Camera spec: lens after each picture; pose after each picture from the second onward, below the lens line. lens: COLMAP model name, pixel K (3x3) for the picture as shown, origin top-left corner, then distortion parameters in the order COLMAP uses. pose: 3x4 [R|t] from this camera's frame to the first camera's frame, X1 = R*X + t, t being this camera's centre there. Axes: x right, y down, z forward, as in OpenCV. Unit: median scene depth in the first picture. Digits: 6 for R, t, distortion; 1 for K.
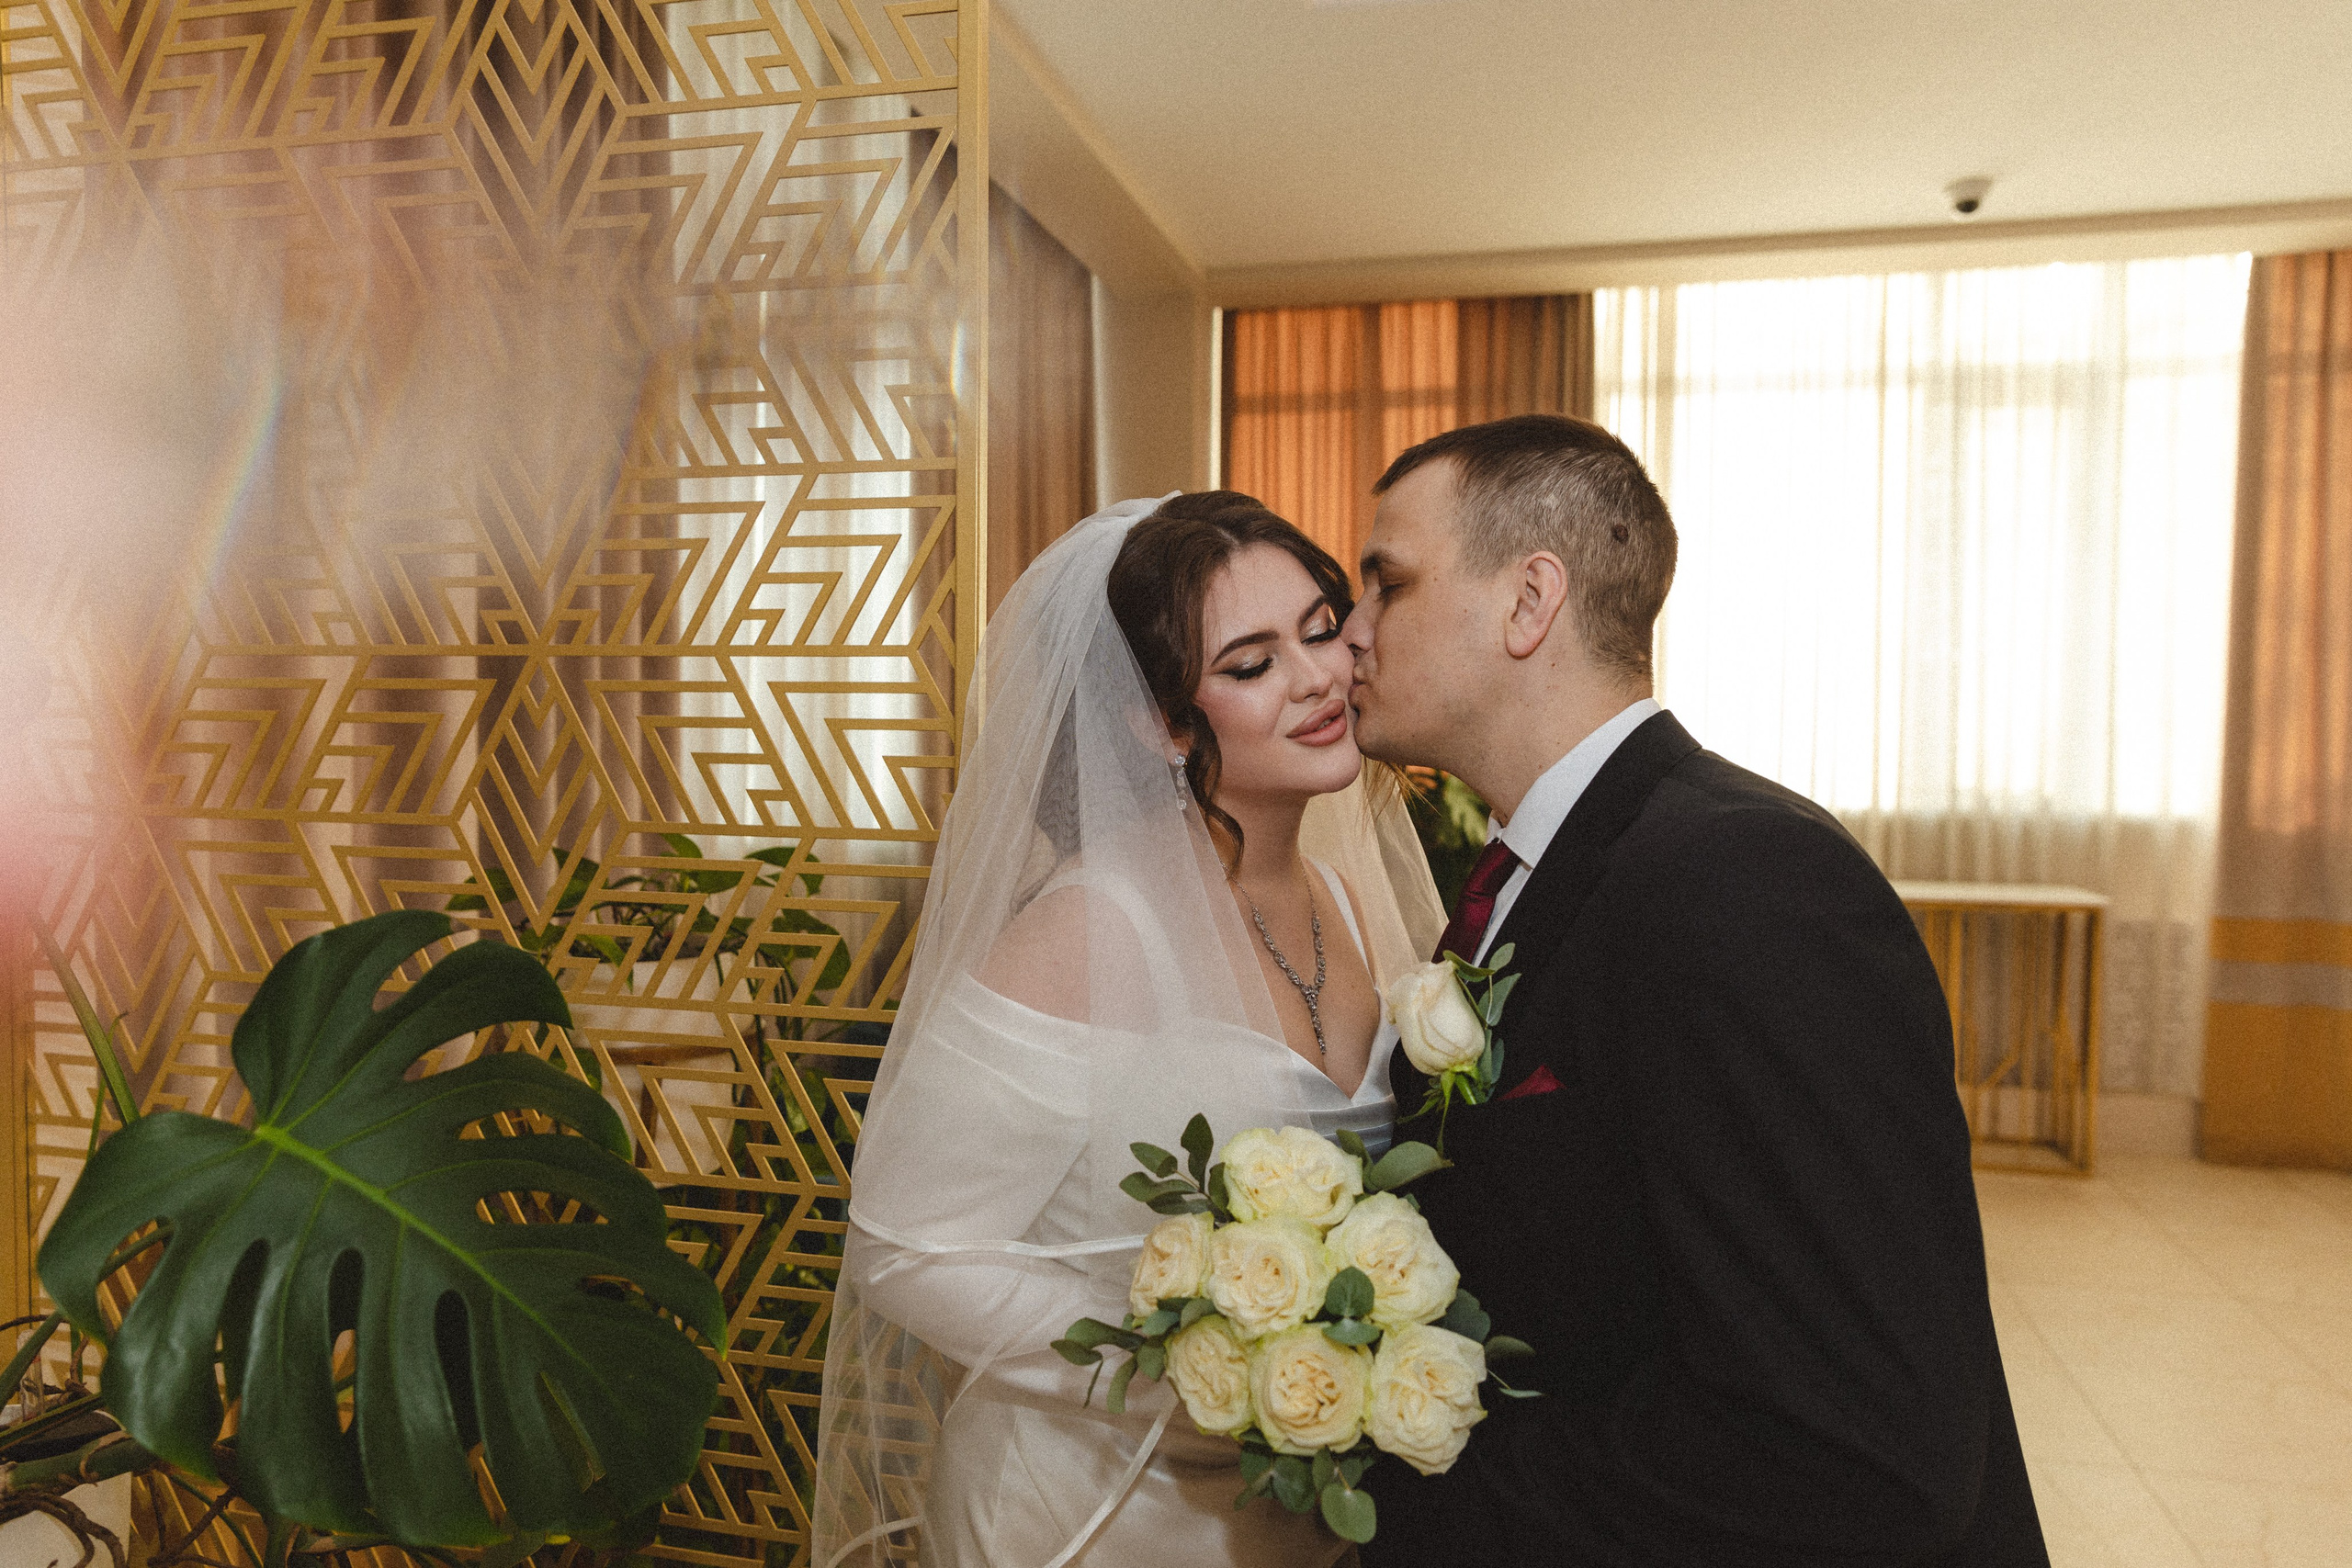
lens RADIAL K [[1760.0, 0, 1184.1], [0, 1760.0, 789.1], [0, 0, 1]] dist [-0.008167, -0.001826]
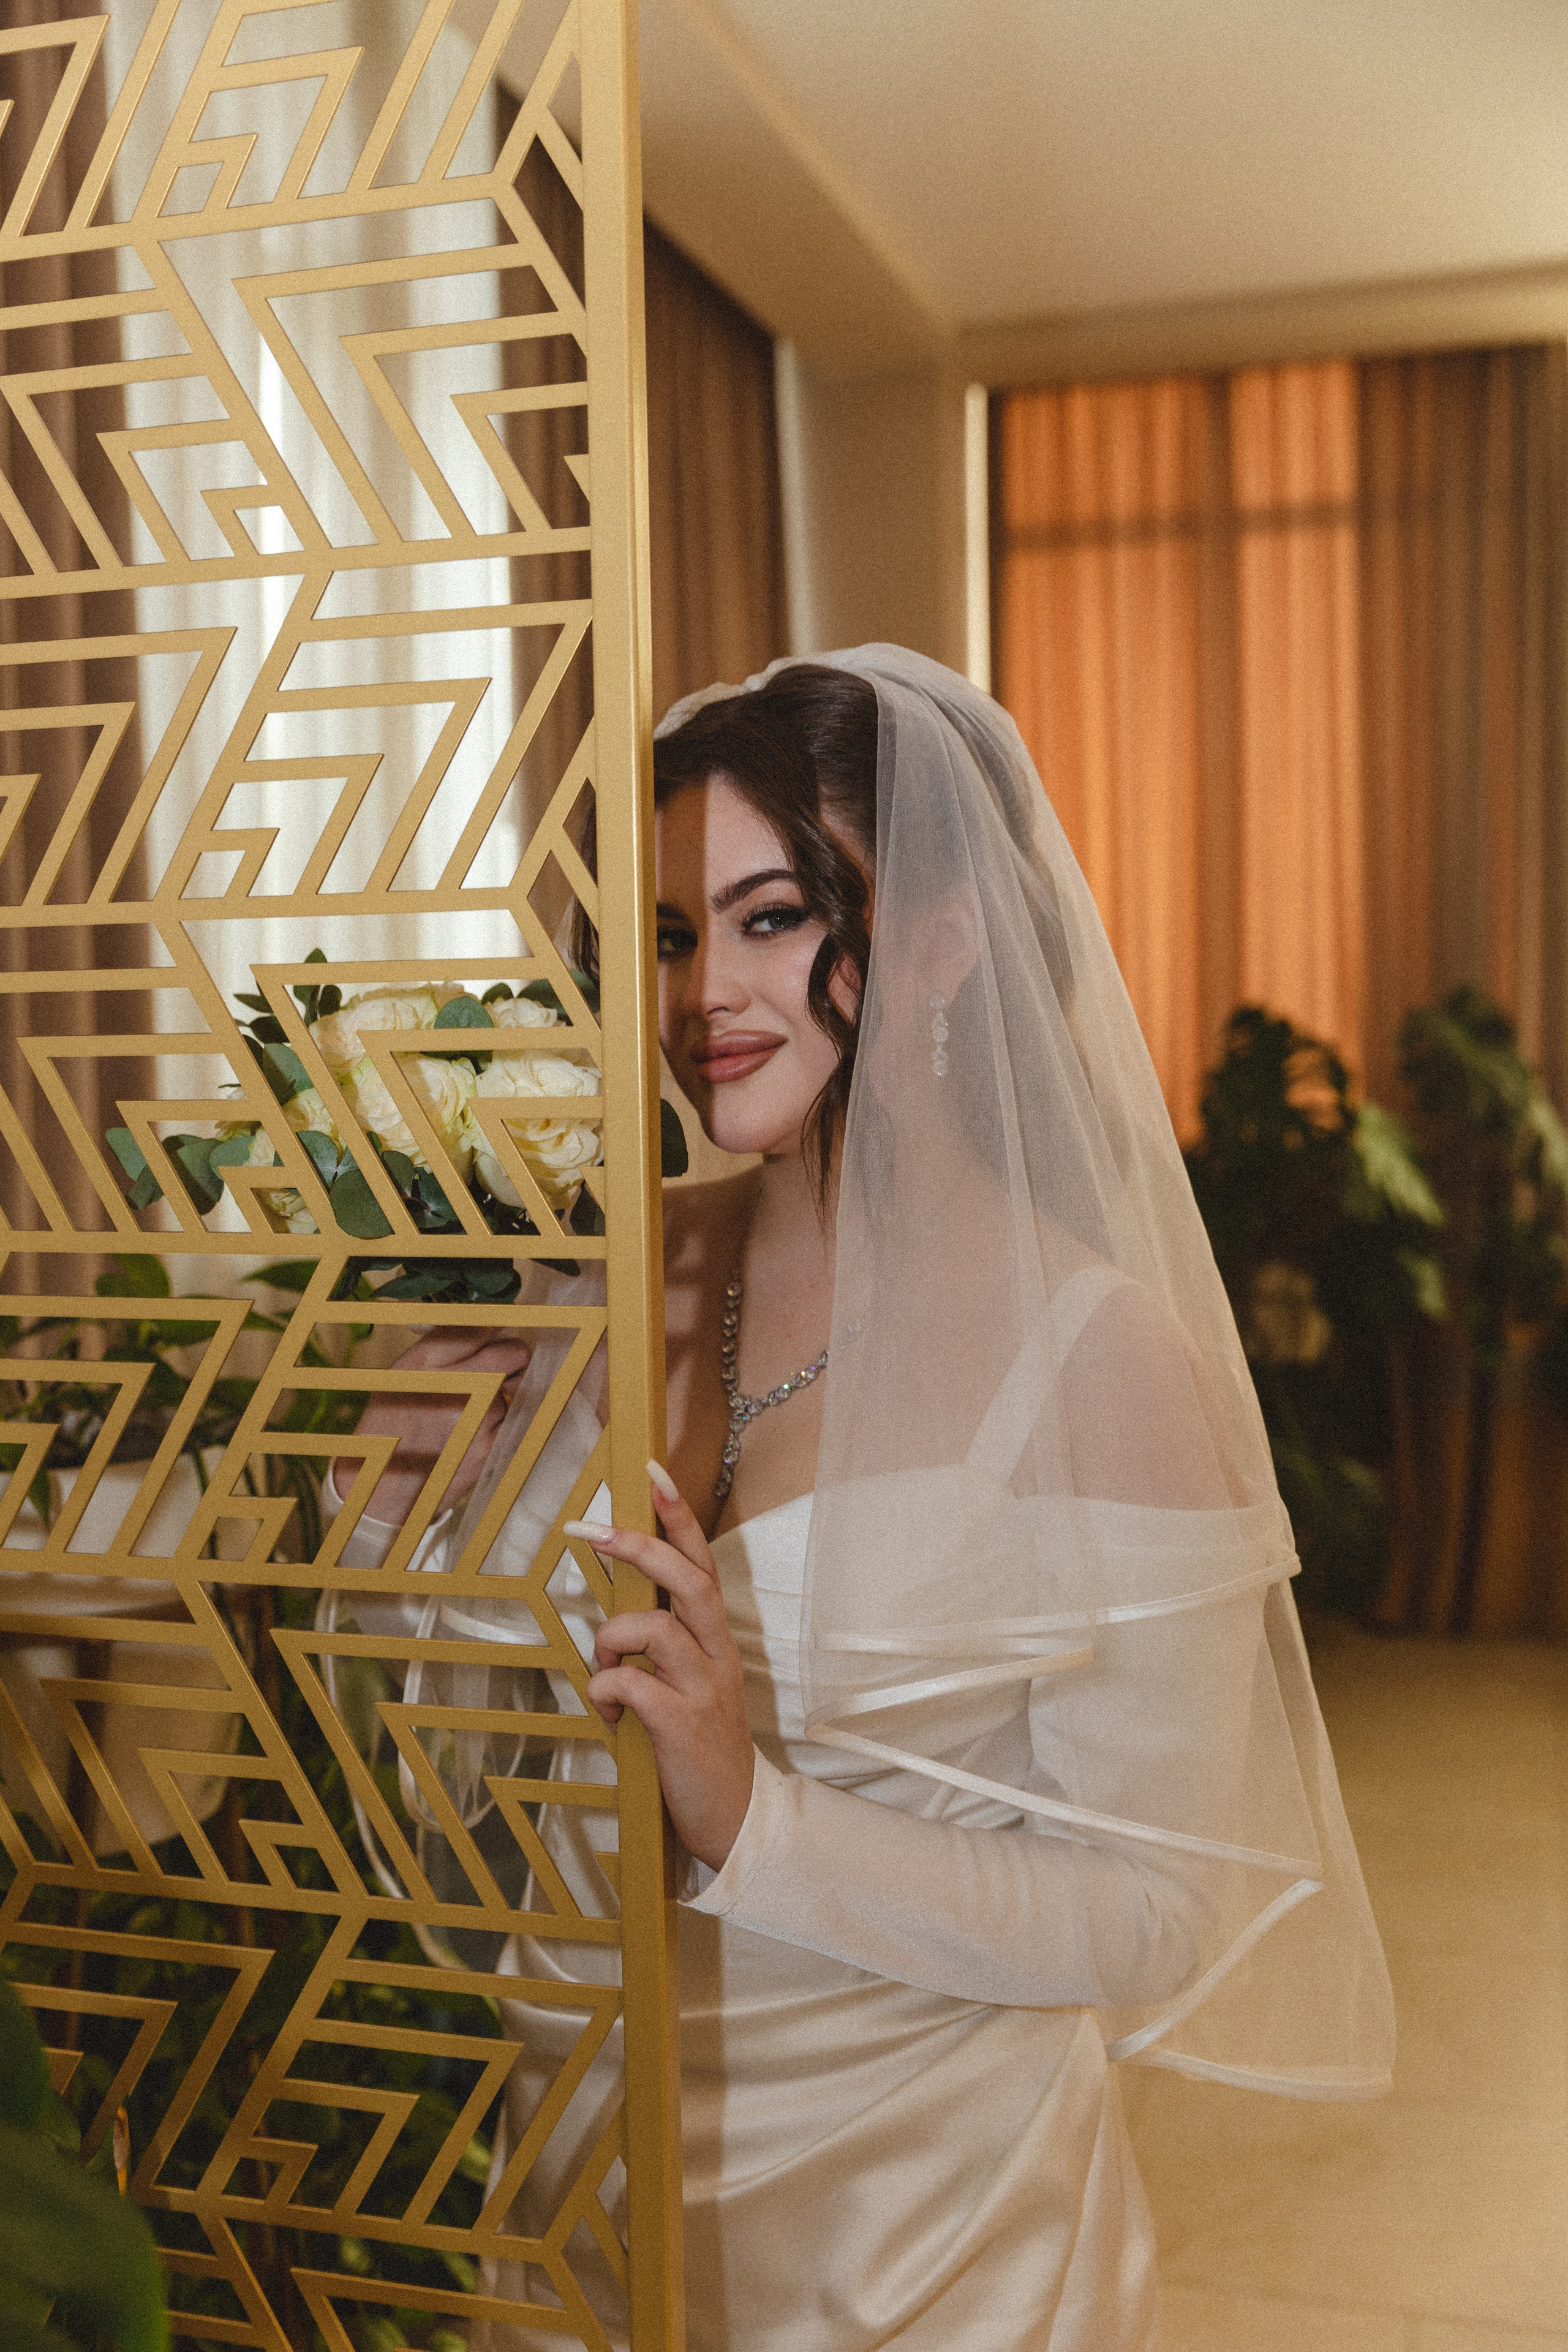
lens RADIAL K [[2558.7, 0, 784.6], [0, 2558.7, 1175.5], [0, 0, 1]] dist [0.014802, 0.000000]
pose [[0.998159, -0.027507, -0.054050, -0.032265], [0.028250, 0.999516, 0.013038, -0.000818], [0.053666, -0.014541, 0.998453, 0.217439]]
